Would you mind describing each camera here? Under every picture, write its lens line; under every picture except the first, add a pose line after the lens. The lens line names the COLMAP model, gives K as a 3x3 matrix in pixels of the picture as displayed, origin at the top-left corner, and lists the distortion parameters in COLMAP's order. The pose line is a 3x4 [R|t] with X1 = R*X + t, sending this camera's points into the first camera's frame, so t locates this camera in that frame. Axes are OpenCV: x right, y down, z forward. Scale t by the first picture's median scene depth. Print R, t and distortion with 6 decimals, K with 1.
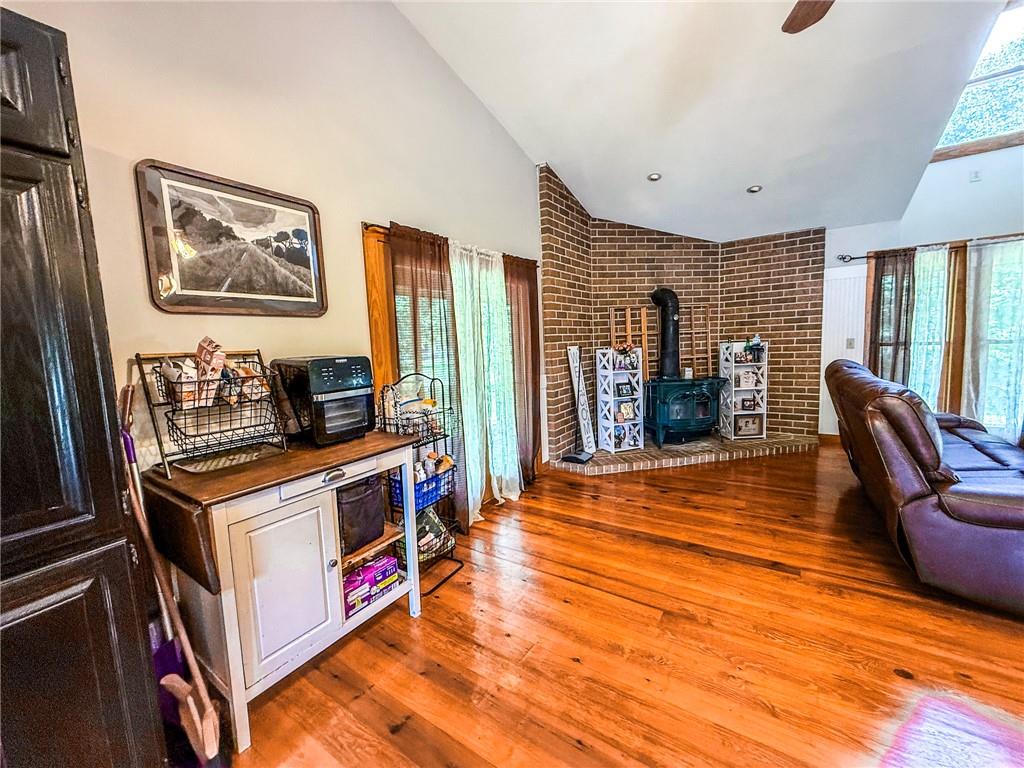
lens RADIAL K [[406.5, 0, 509.5], [0, 406.5, 381.3], [0, 0, 1]] dist [0.002440, -0.000145]
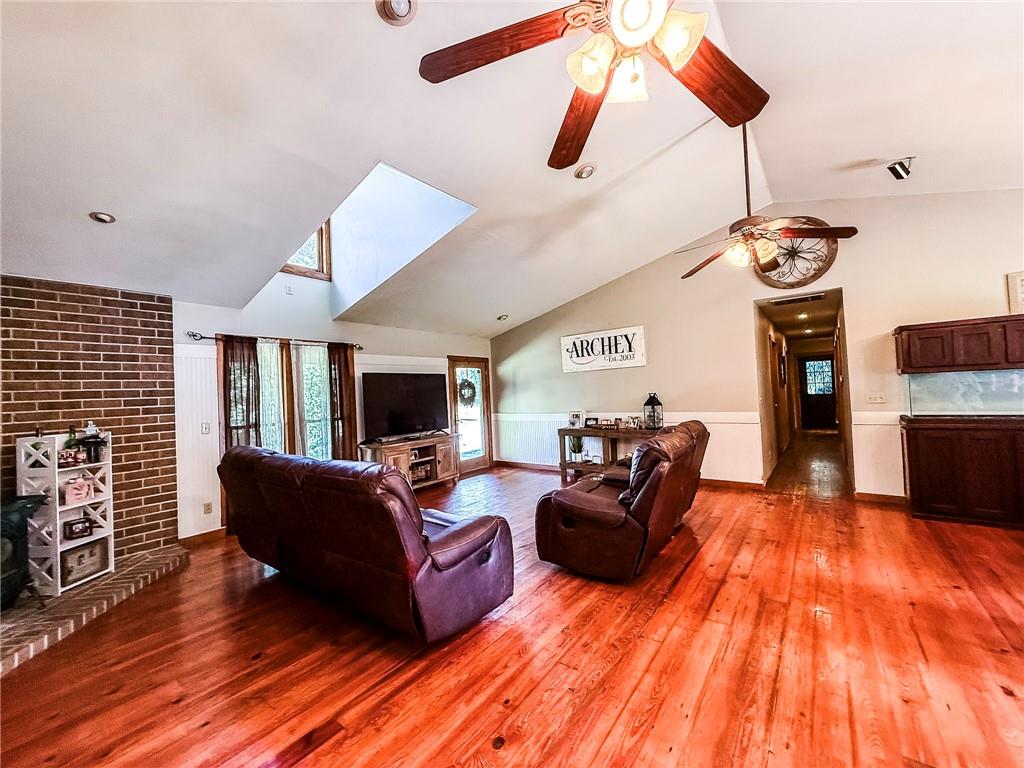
lens RADIAL K [[406.5, 0, 509.6], [0, 406.5, 383.0], [0, 0, 1]] dist [0.002440, -0.000145]
pose [[0.069944, 0.064055, 0.995492, -0.030314], [0.142311, 0.987088, -0.073513, -0.028427], [-0.987348, 0.146811, 0.059926, 0.254057]]
